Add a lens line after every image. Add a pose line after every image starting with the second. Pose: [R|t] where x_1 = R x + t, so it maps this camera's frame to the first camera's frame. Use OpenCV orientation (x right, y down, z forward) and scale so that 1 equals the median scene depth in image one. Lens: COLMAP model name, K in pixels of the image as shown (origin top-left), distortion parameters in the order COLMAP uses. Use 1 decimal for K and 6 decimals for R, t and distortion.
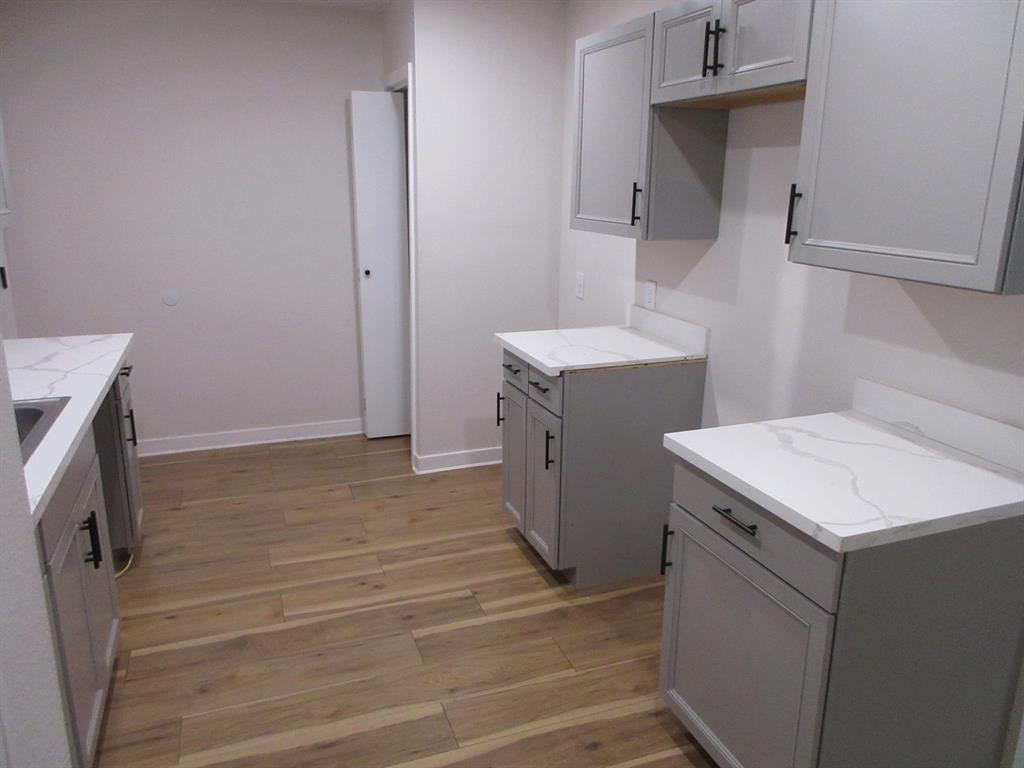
lens RADIAL K [[753.9, 0, 515.6], [0, 753.9, 381.3], [0, 0, 1]] dist [-0.008508, 0.011857]
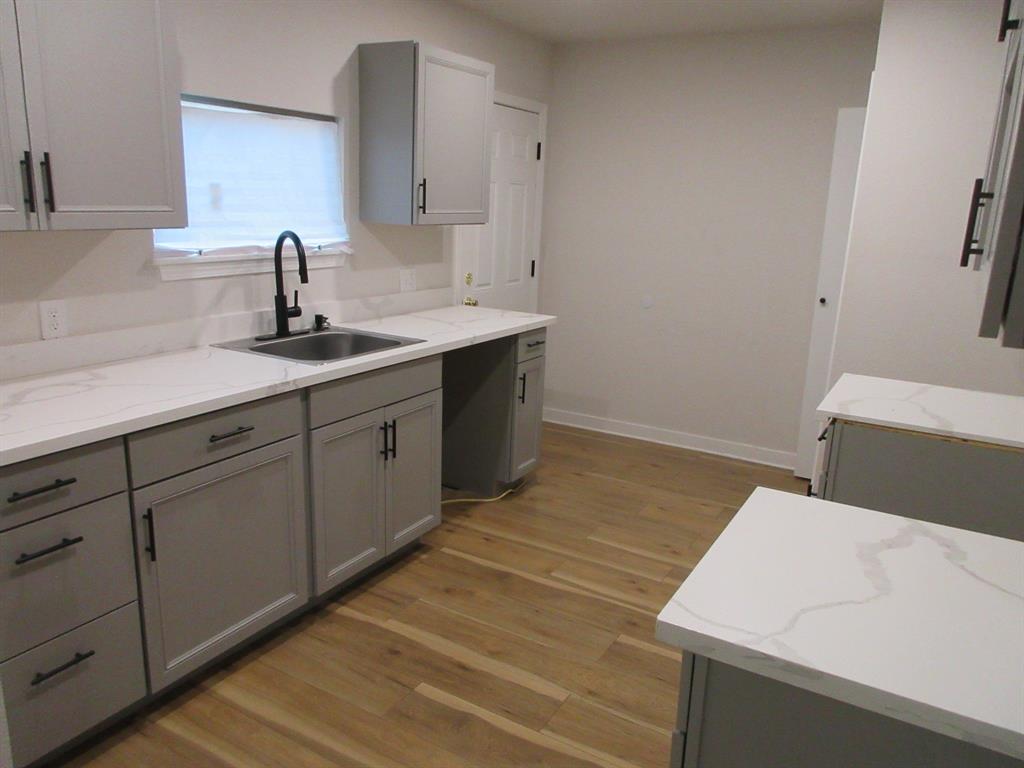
lens RADIAL K [[753.9, 0, 515.6], [0, 753.9, 381.3], [0, 0, 1]] dist [-0.008508, 0.011857]
pose [[0.630759, 0.194846, -0.751118, 0.454412], [-0.232496, 0.970947, 0.056630, -0.018634], [0.740330, 0.138912, 0.657735, 0.189574]]
